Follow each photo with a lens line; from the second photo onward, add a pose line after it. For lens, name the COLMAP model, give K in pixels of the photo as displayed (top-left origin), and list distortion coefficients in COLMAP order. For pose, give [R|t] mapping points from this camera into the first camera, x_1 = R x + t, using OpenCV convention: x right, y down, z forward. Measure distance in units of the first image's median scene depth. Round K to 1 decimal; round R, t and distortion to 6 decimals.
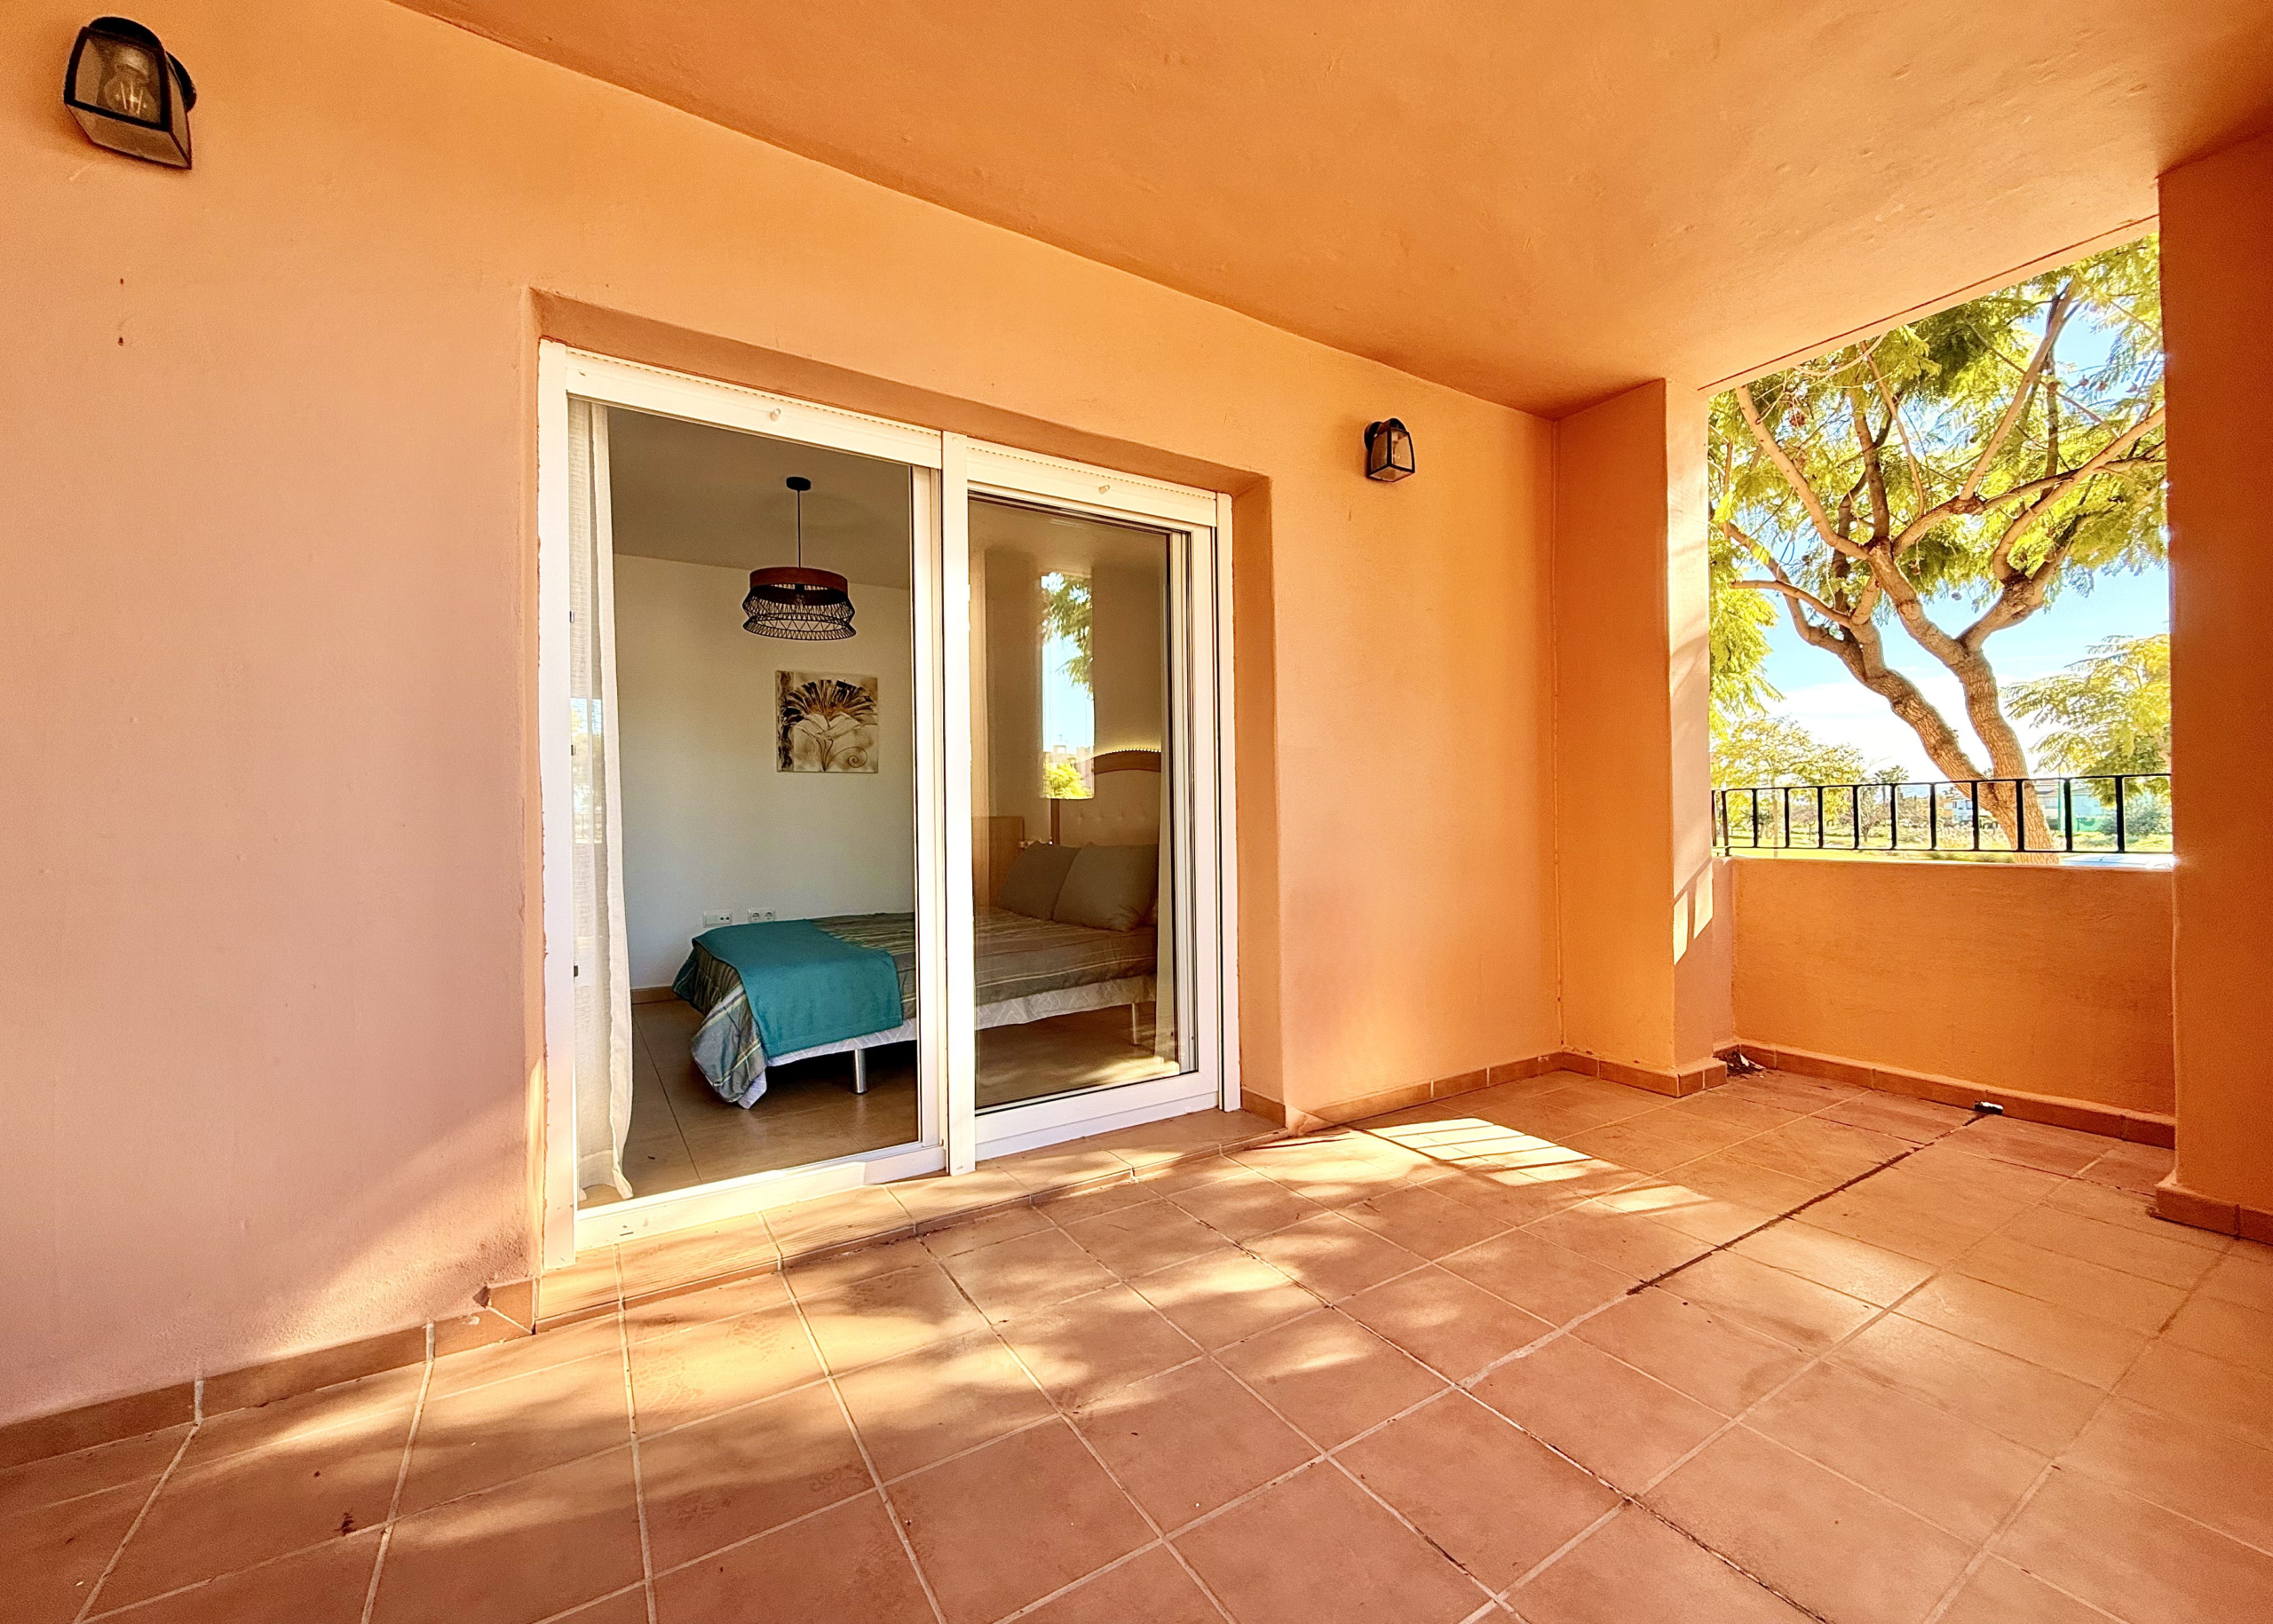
lens RADIAL K [[887.1, 0, 1136.5], [0, 887.1, 812.0], [0, 0, 1]] dist [-0.000410, -0.000061]
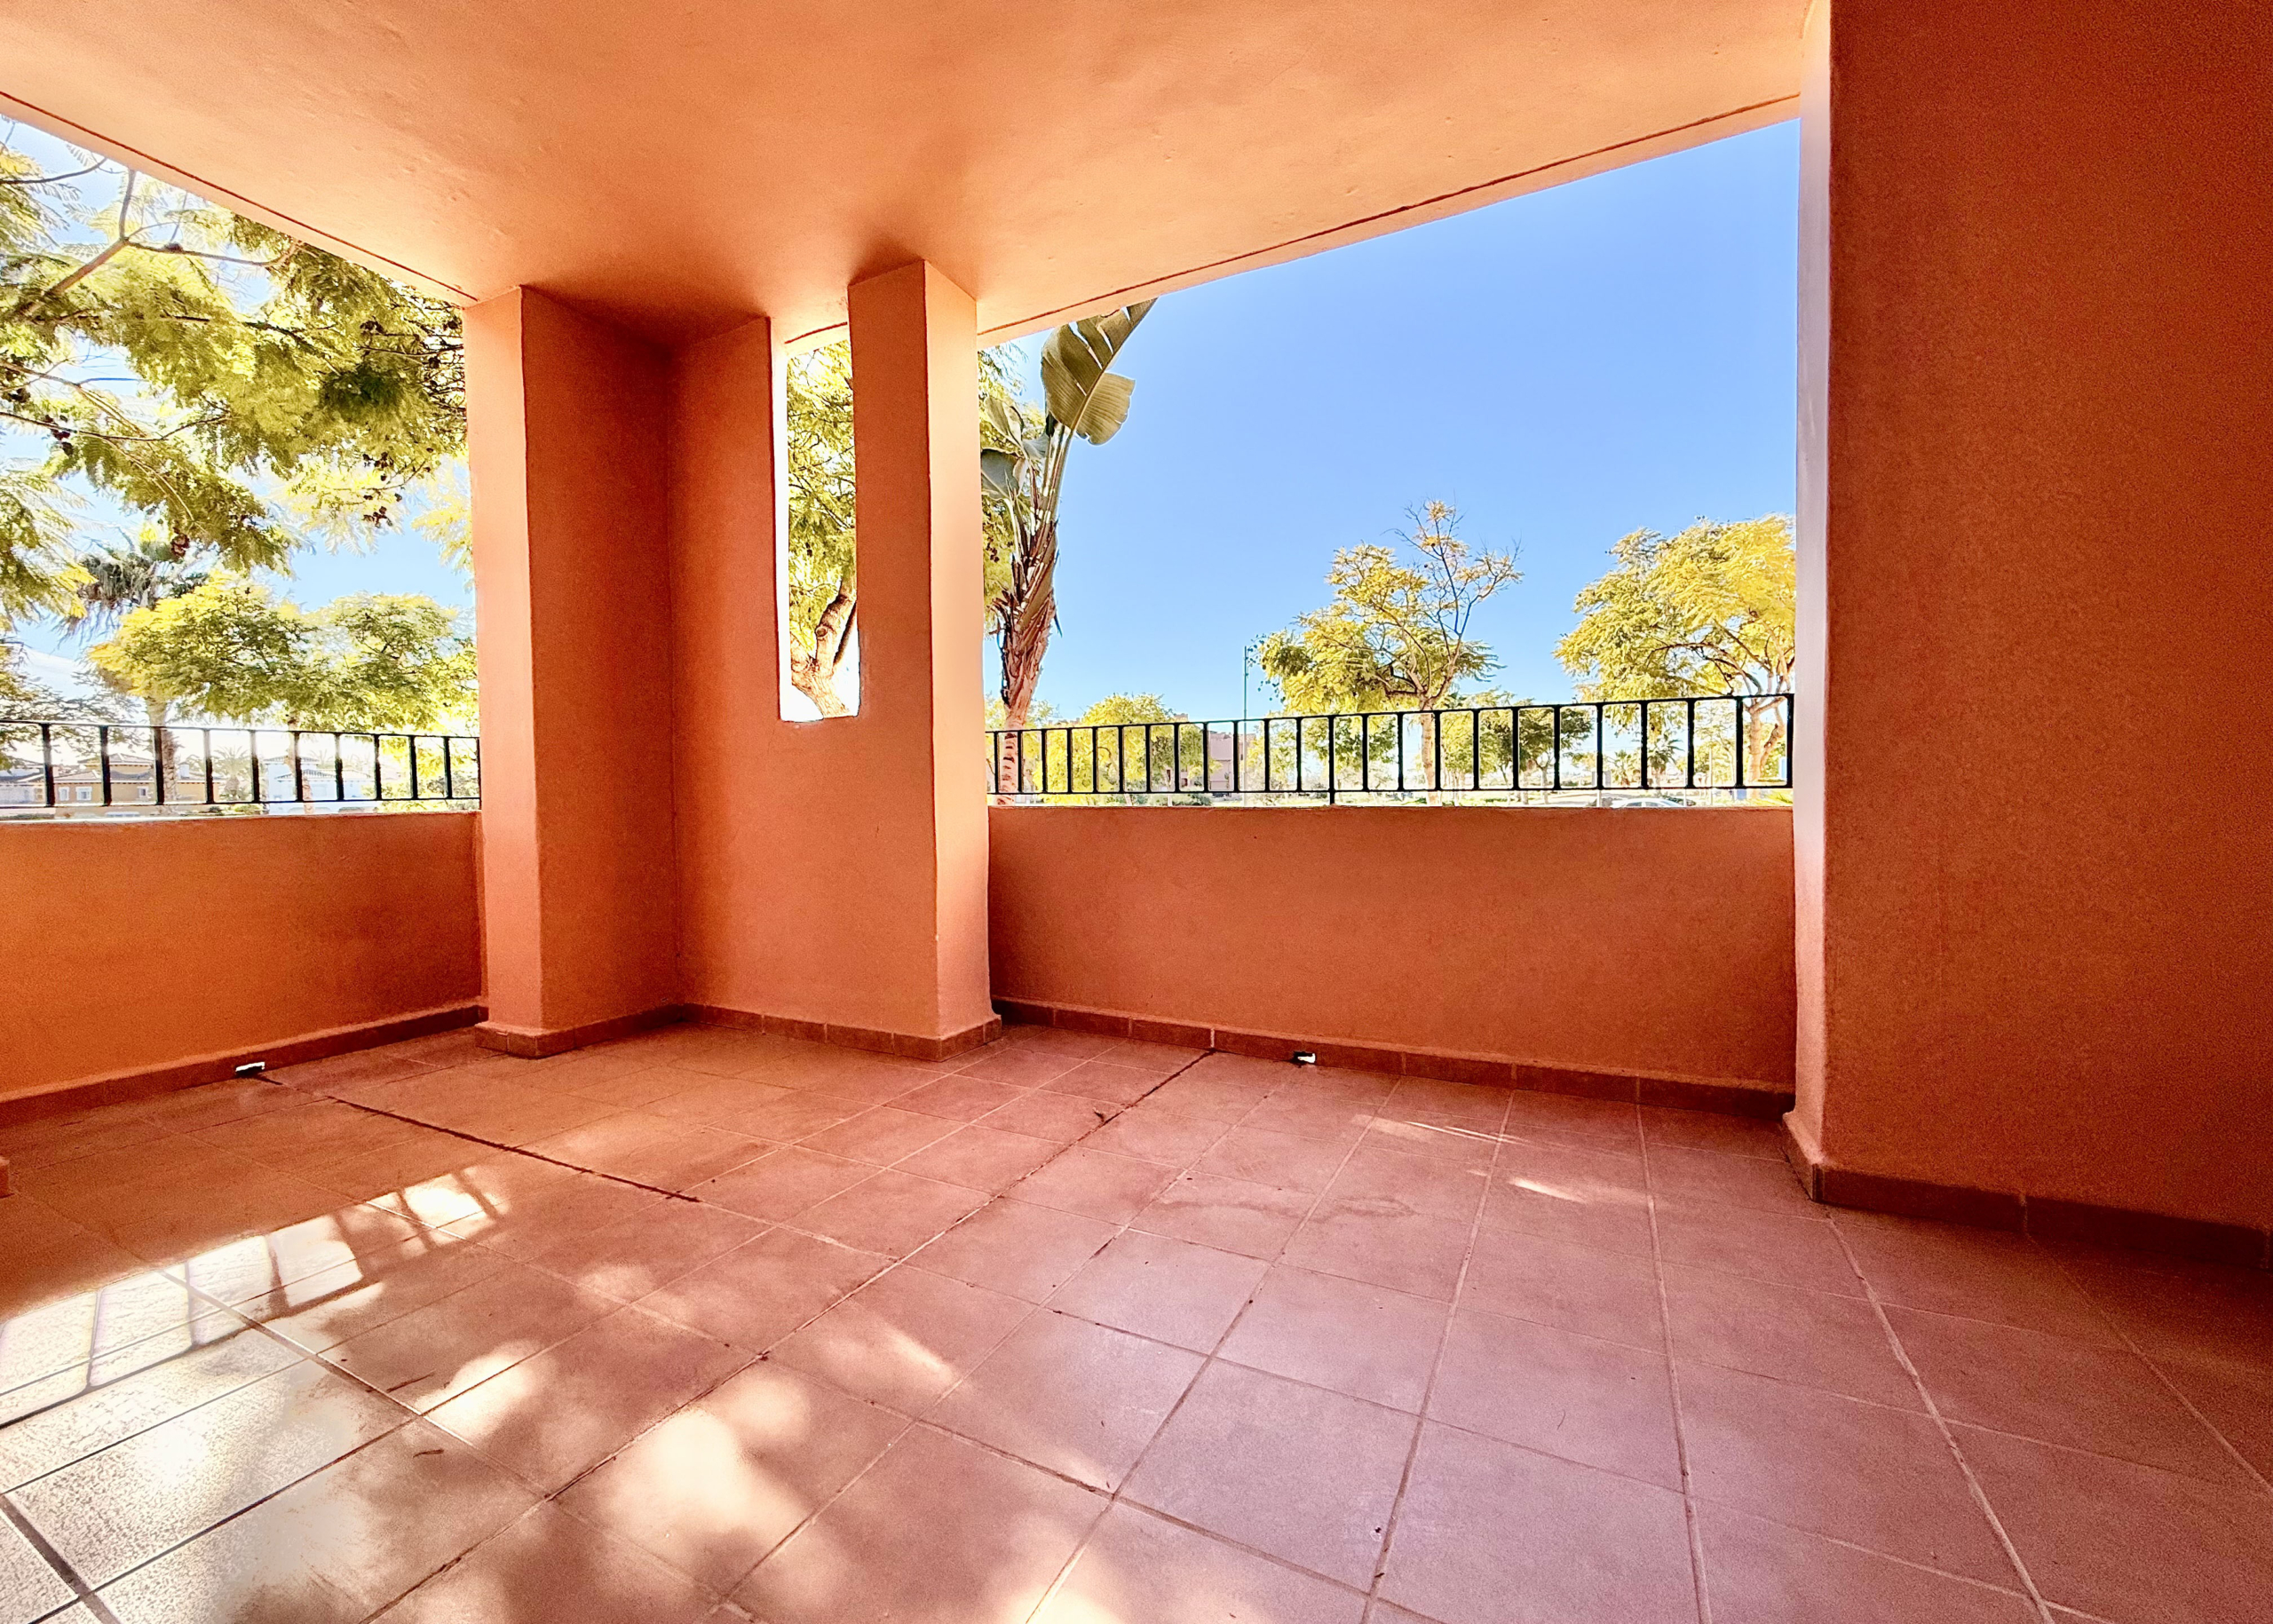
lens RADIAL K [[887.1, 0, 1136.5], [0, 887.1, 812.0], [0, 0, 1]] dist [-0.000410, -0.000061]
pose [[-0.531715, -0.000452, 0.846923, -0.448353], [0.007097, 0.999962, 0.004989, 0.078796], [-0.846893, 0.008663, -0.531692, 0.886079]]
